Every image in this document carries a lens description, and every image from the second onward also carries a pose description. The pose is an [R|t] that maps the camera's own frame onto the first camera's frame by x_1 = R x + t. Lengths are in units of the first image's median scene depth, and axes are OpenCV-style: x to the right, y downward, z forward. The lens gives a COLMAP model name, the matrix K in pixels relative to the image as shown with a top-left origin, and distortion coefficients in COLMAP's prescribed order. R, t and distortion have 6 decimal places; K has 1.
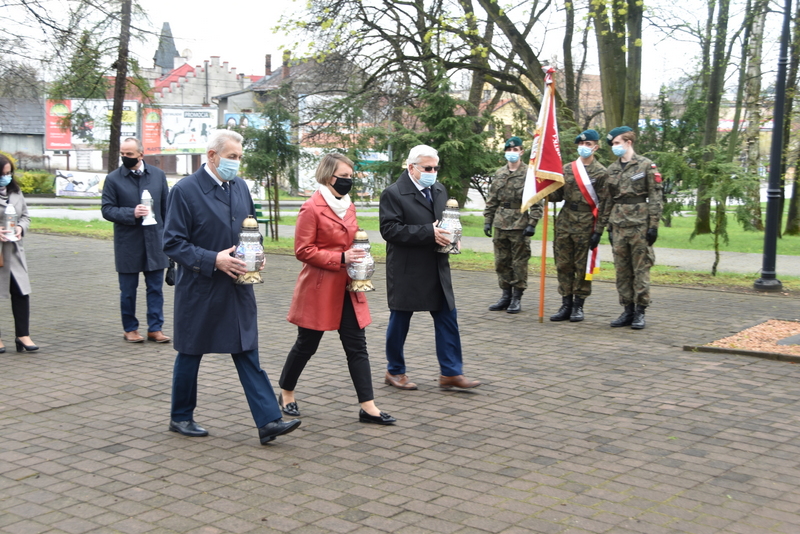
lens RADIAL K [[1115.8, 0, 392.5], [0, 1115.8, 269.4], [0, 0, 1]] dist [0.085758, 0.487559]
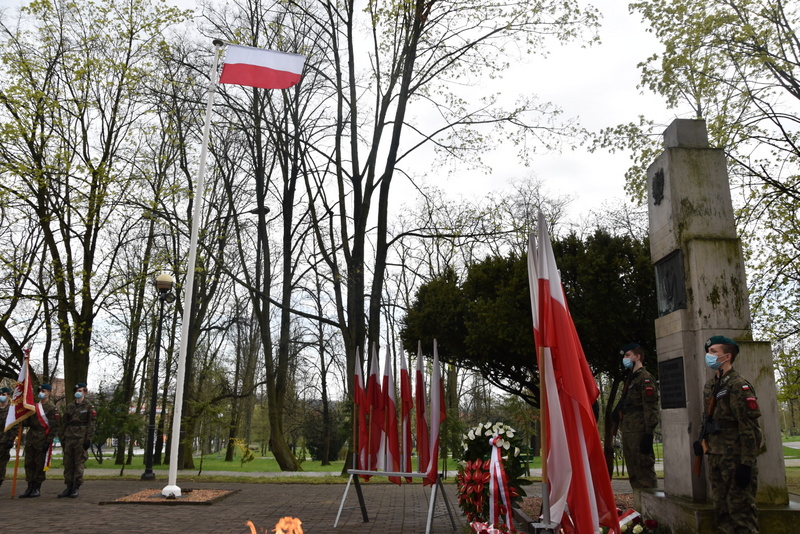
lens RADIAL K [[620.1, 0, 393.9], [0, 620.1, 259.9], [0, 0, 1]] dist [-0.170507, 0.120122]
pose [[0.778593, 0.154458, 0.608223, -0.007902], [0.080334, 0.936727, -0.340718, 0.057043], [-0.622366, 0.314142, 0.716921, -0.090620]]
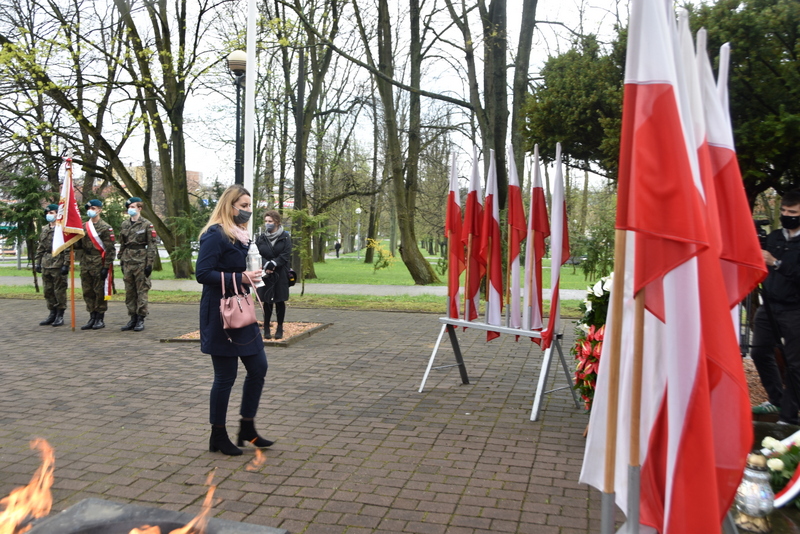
lens RADIAL K [[741.0, 0, 394.7], [0, 741.0, 265.5], [0, 0, 1]] dist [-0.103711, 0.181839]
pose [[0.903257, -0.027501, 0.428218, 0.107568], [0.046712, 0.998315, -0.034417, 0.014763], [-0.426550, 0.051090, 0.903020, -0.043537]]
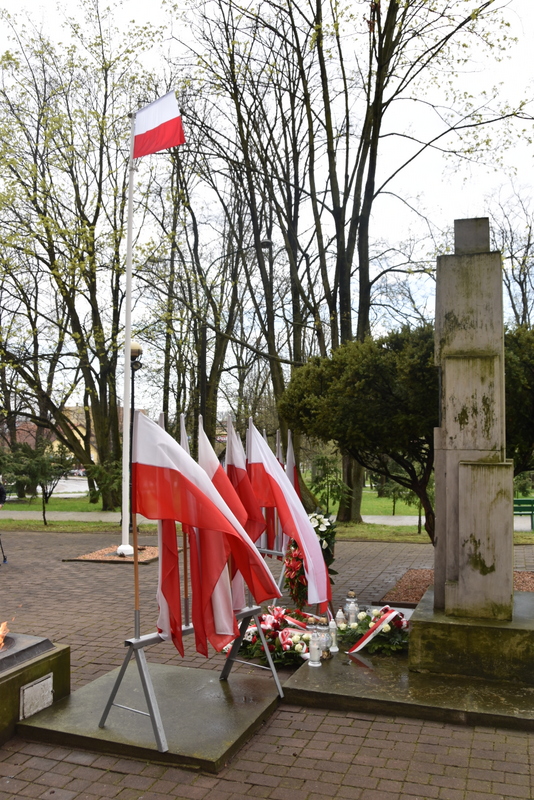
lens RADIAL K [[699.2, 0, 273.6], [0, 699.2, 400.6], [0, 0, 1]] dist [-0.139237, 0.181473]
pose [[0.935049, 0.001822, 0.354513, 0.151066], [0.061753, 0.983862, -0.167933, 0.012720], [-0.349098, 0.178918, 0.919847, -0.361350]]
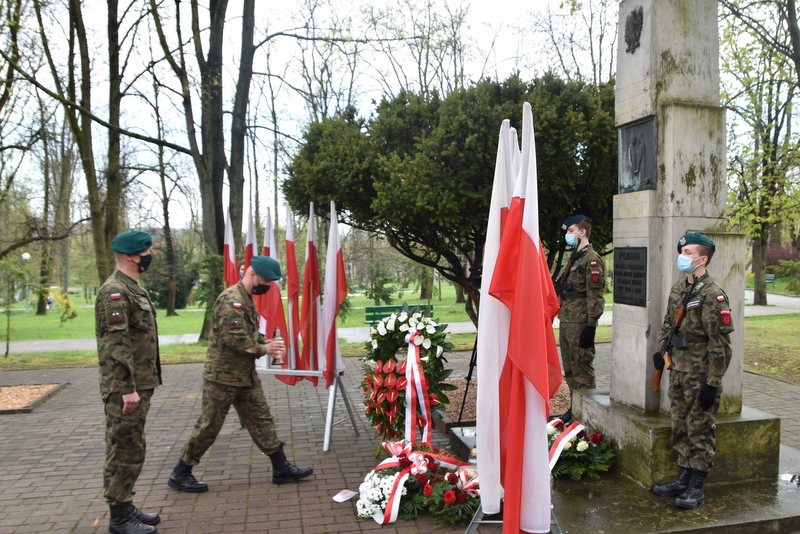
lens RADIAL K [[756.4, 0, 473.8], [0, 756.4, 248.8], [0, 0, 1]] dist [-0.166813, 0.113085]
pose [[0.568265, -0.011407, 0.822767, -0.001558], [0.114650, 0.991248, -0.065443, 0.004616], [-0.814819, 0.131519, 0.564599, -0.054525]]
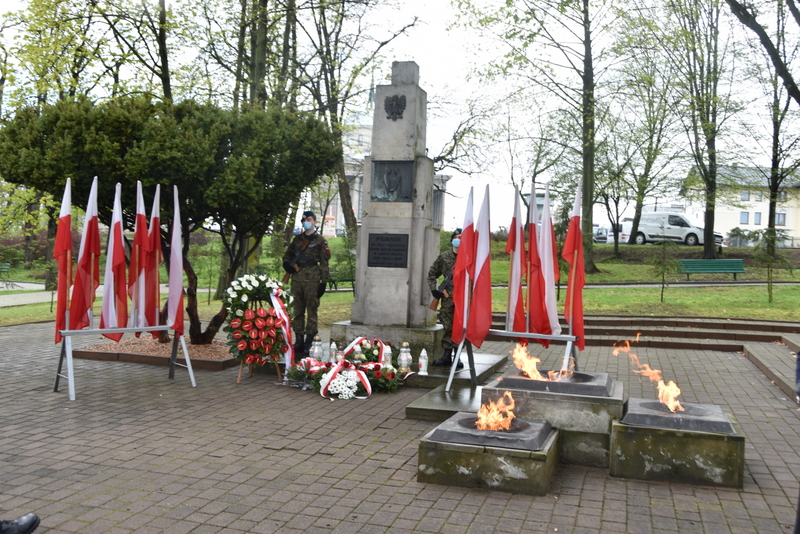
lens RADIAL K [[756.9, 0, 396.3], [0, 756.9, 266.8], [0, 0, 1]] dist [-0.113385, 0.228992]
pose [[-0.390584, -0.033942, 0.919941, -0.354929], [0.086573, 0.993537, 0.073414, -0.045672], [-0.916488, 0.108316, -0.385121, 0.507871]]
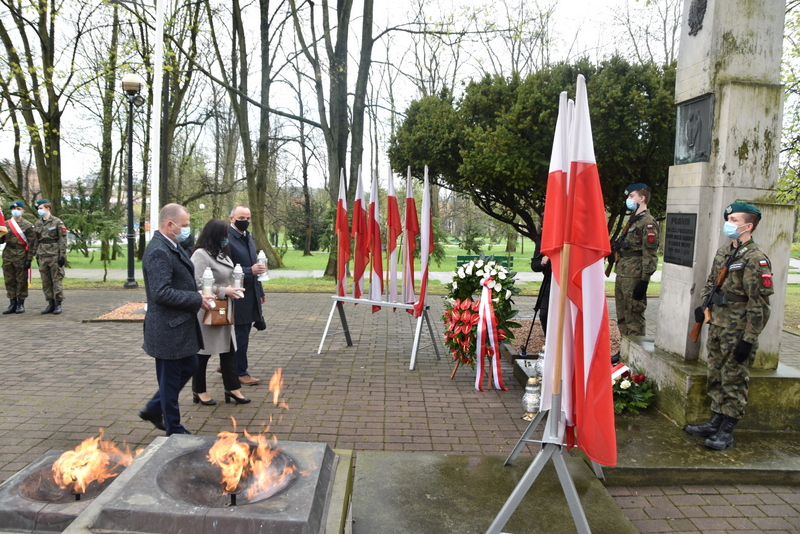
lens RADIAL K [[619.3, 0, 394.2], [0, 619.3, 265.6], [0, 0, 1]] dist [-0.167240, 0.119476]
pose [[0.757337, -0.049501, 0.651146, 0.016113], [0.062440, 0.998043, 0.003249, 0.007108], [-0.650032, 0.038197, 0.758946, -0.054884]]
